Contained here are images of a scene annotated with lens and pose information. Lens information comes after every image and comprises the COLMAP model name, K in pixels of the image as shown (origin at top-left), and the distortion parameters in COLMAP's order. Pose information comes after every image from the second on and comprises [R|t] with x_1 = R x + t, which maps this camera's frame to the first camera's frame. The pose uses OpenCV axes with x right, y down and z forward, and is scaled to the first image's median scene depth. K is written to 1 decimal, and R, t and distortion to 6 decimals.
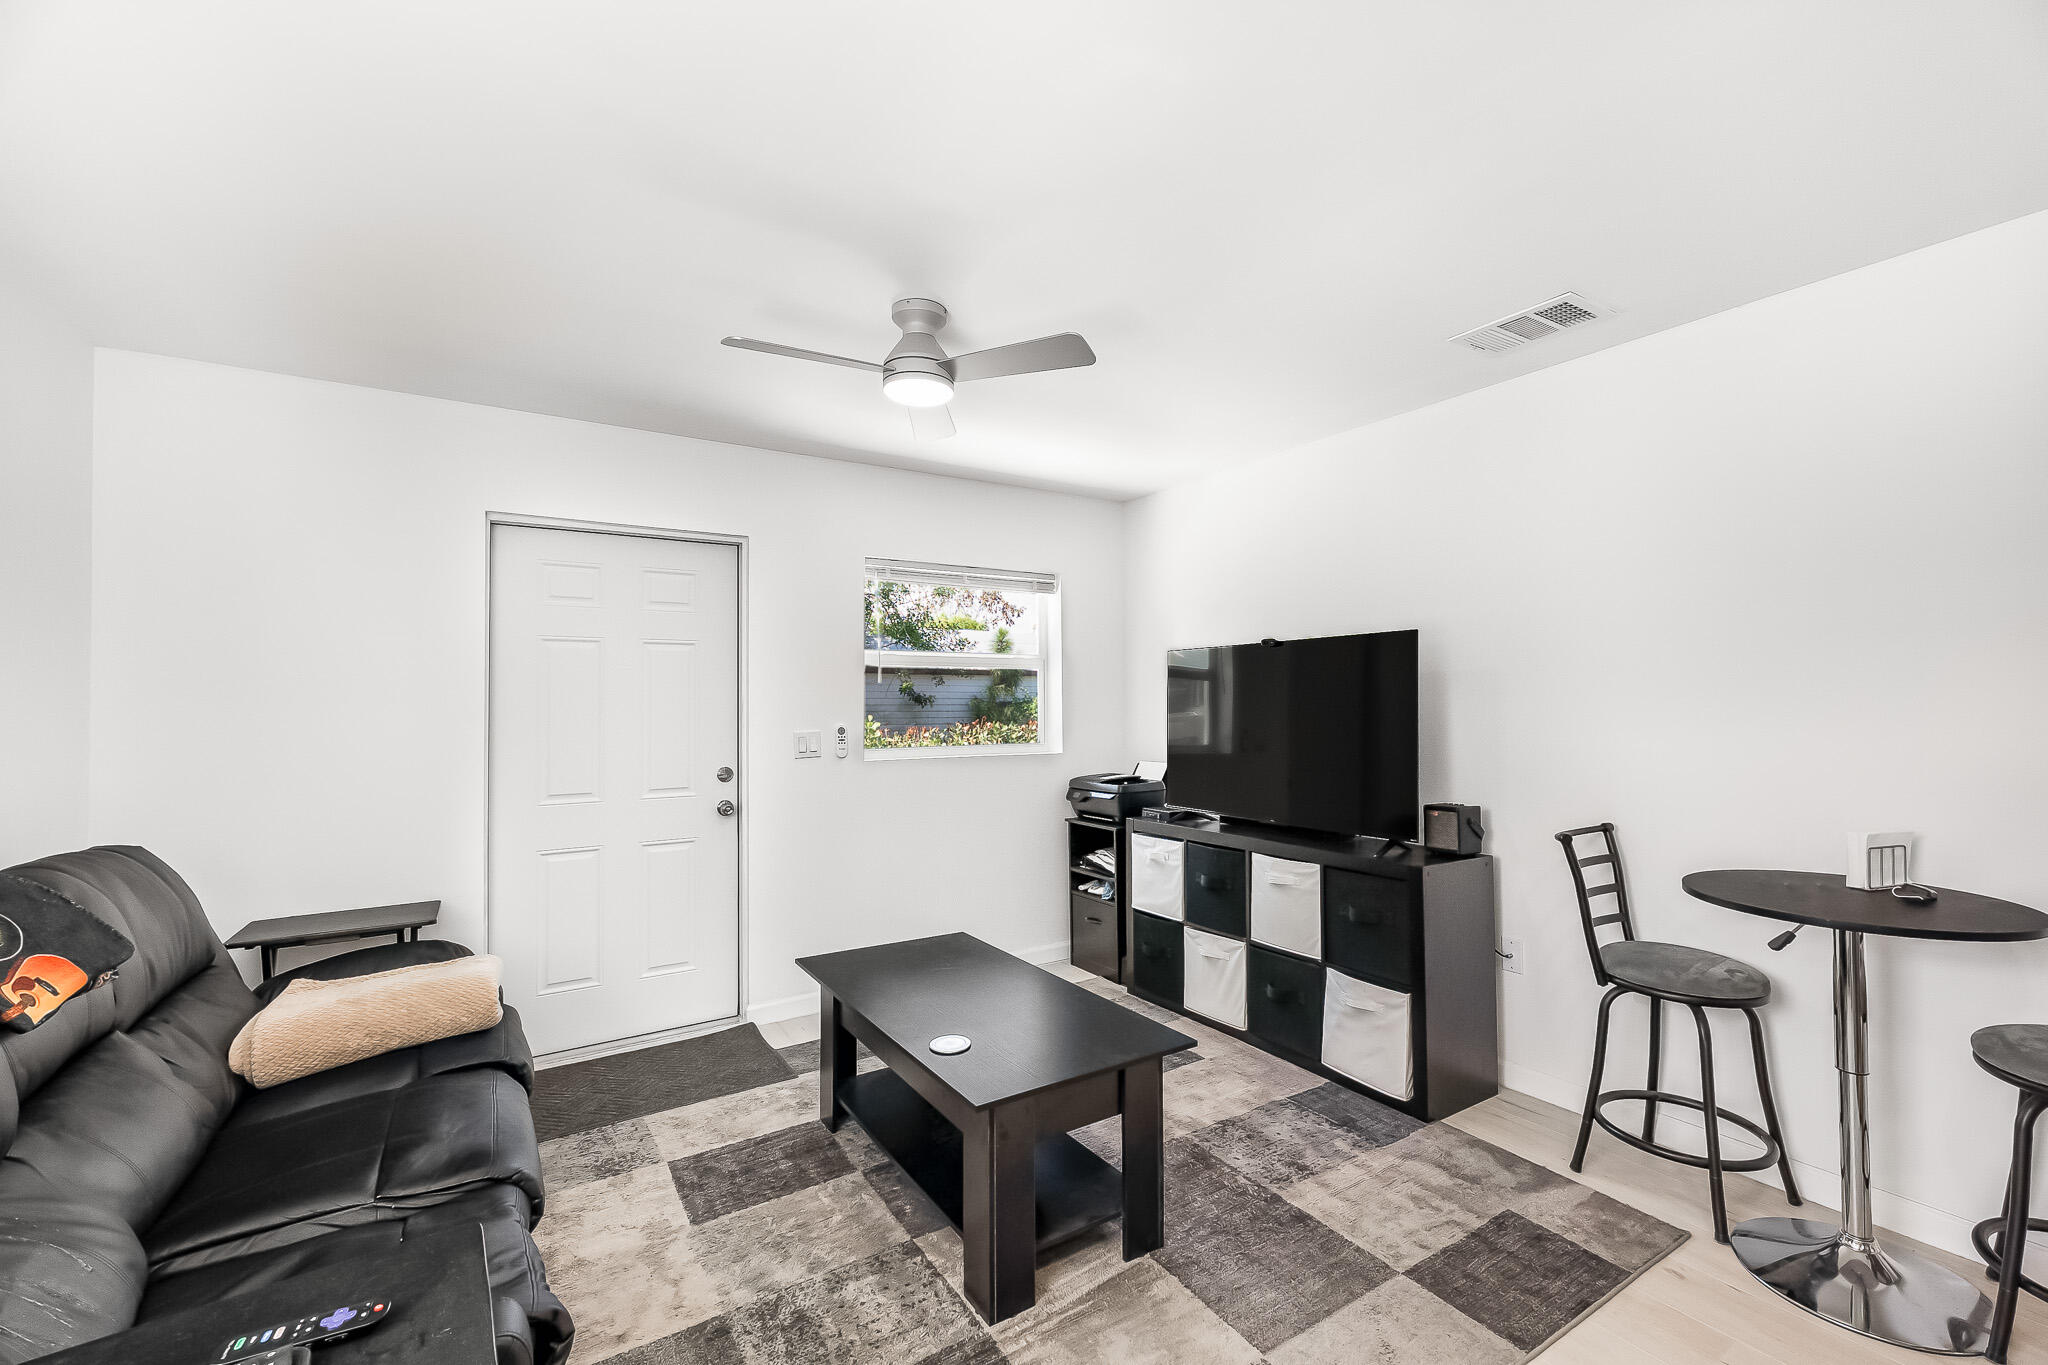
lens RADIAL K [[869.6, 0, 1024.0], [0, 869.6, 682.5], [0, 0, 1]] dist [0.000913, 0.000075]
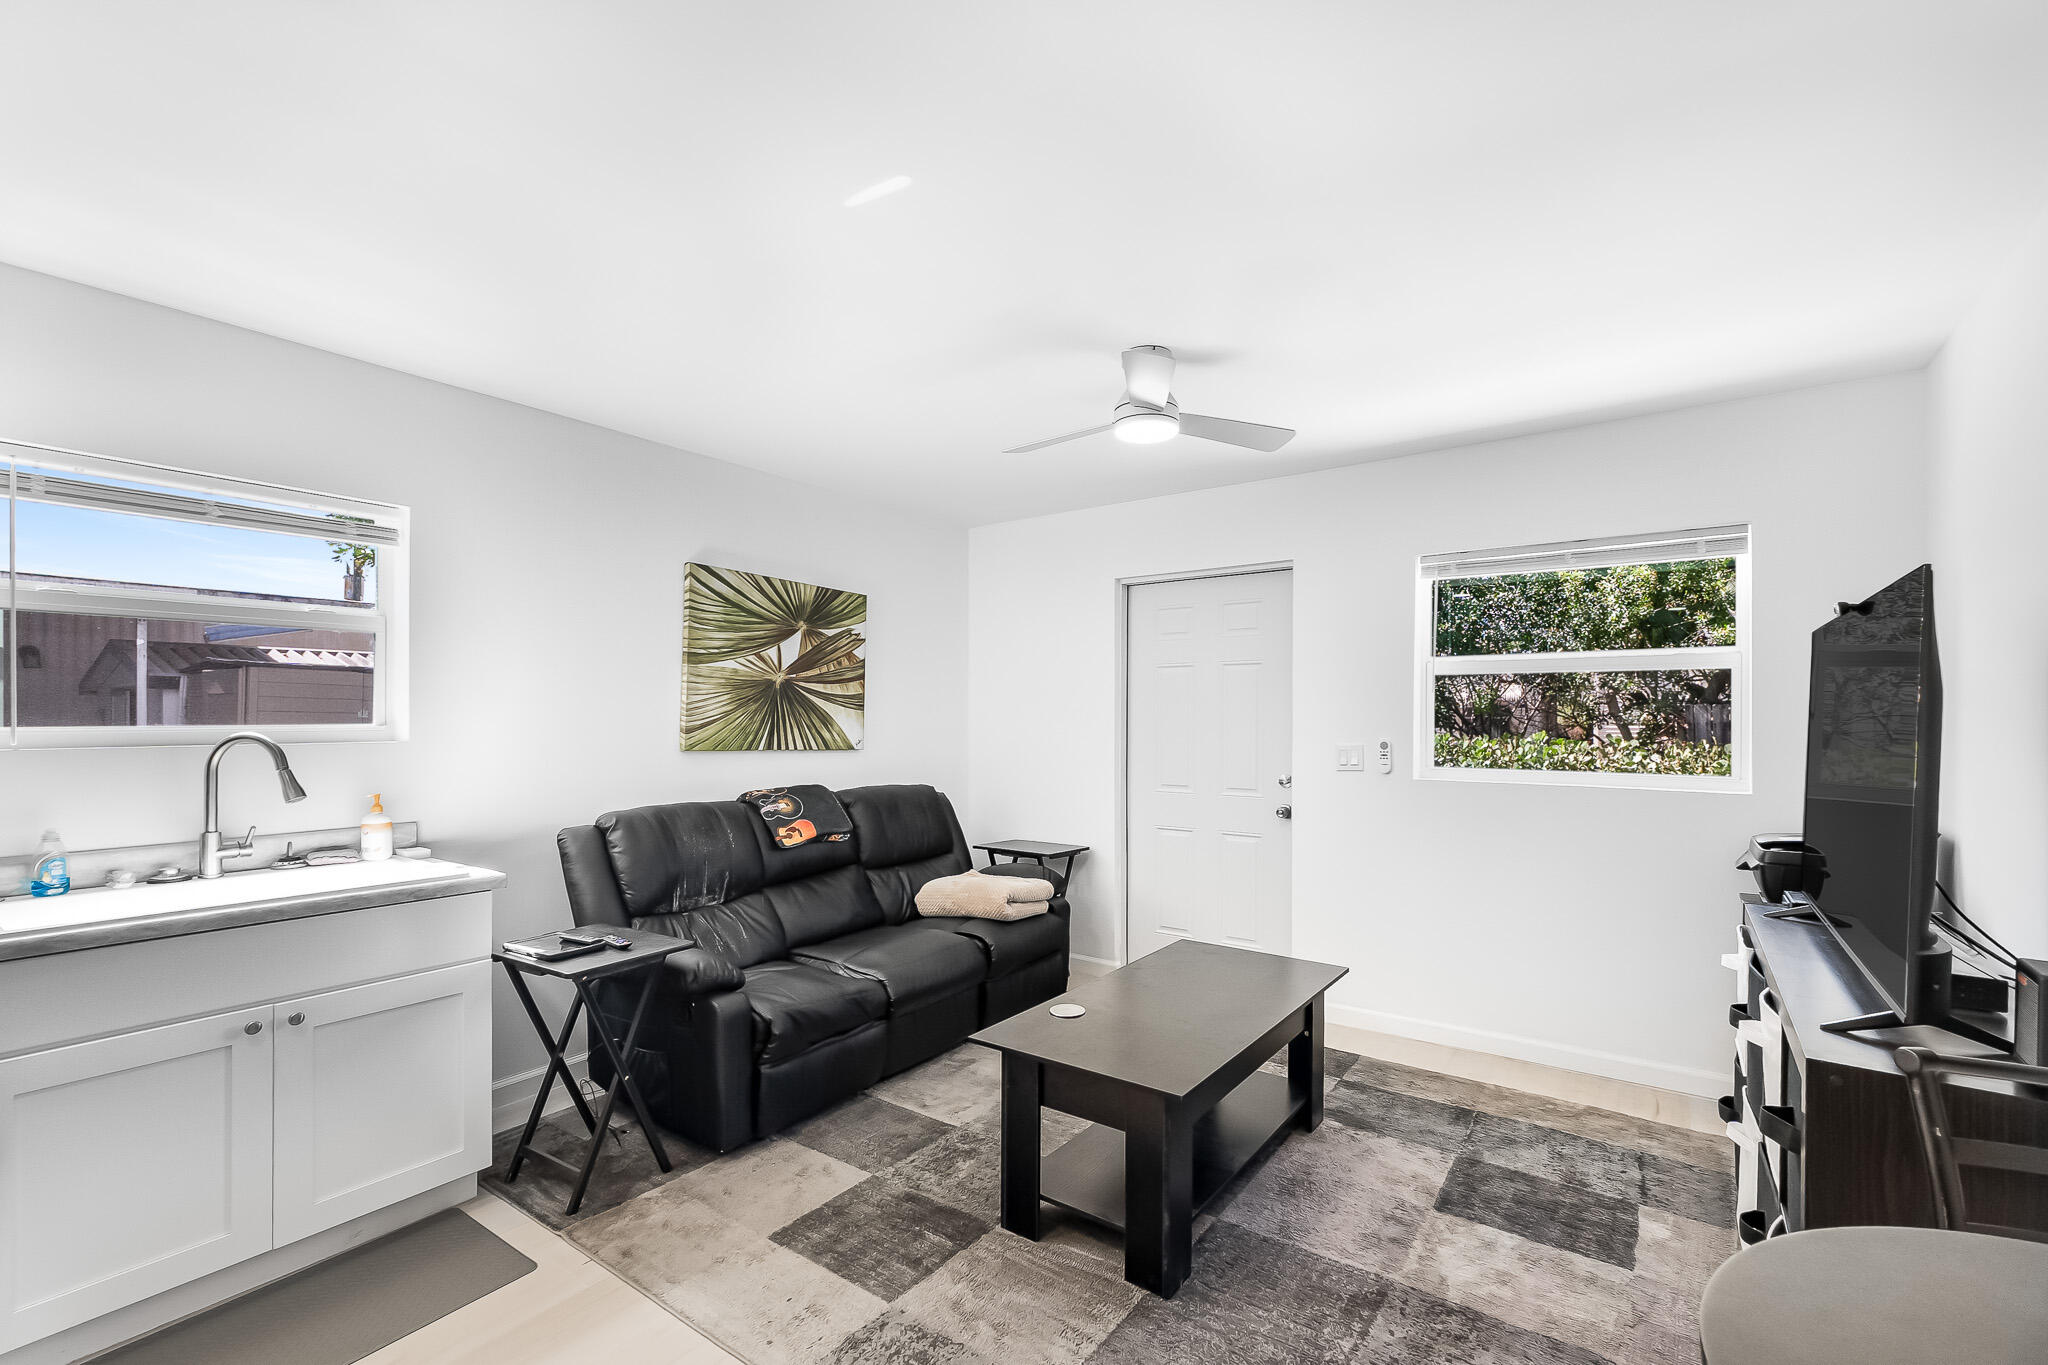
lens RADIAL K [[870.5, 0, 1029.8], [0, 870.5, 704.6], [0, 0, 1]] dist [-0.000188, -0.000005]
pose [[0.355789, -0.007089, -0.934539, 0.565885], [0.015922, 0.999872, -0.001523, 0.006524], [0.934431, -0.014338, 0.355857, 0.312059]]
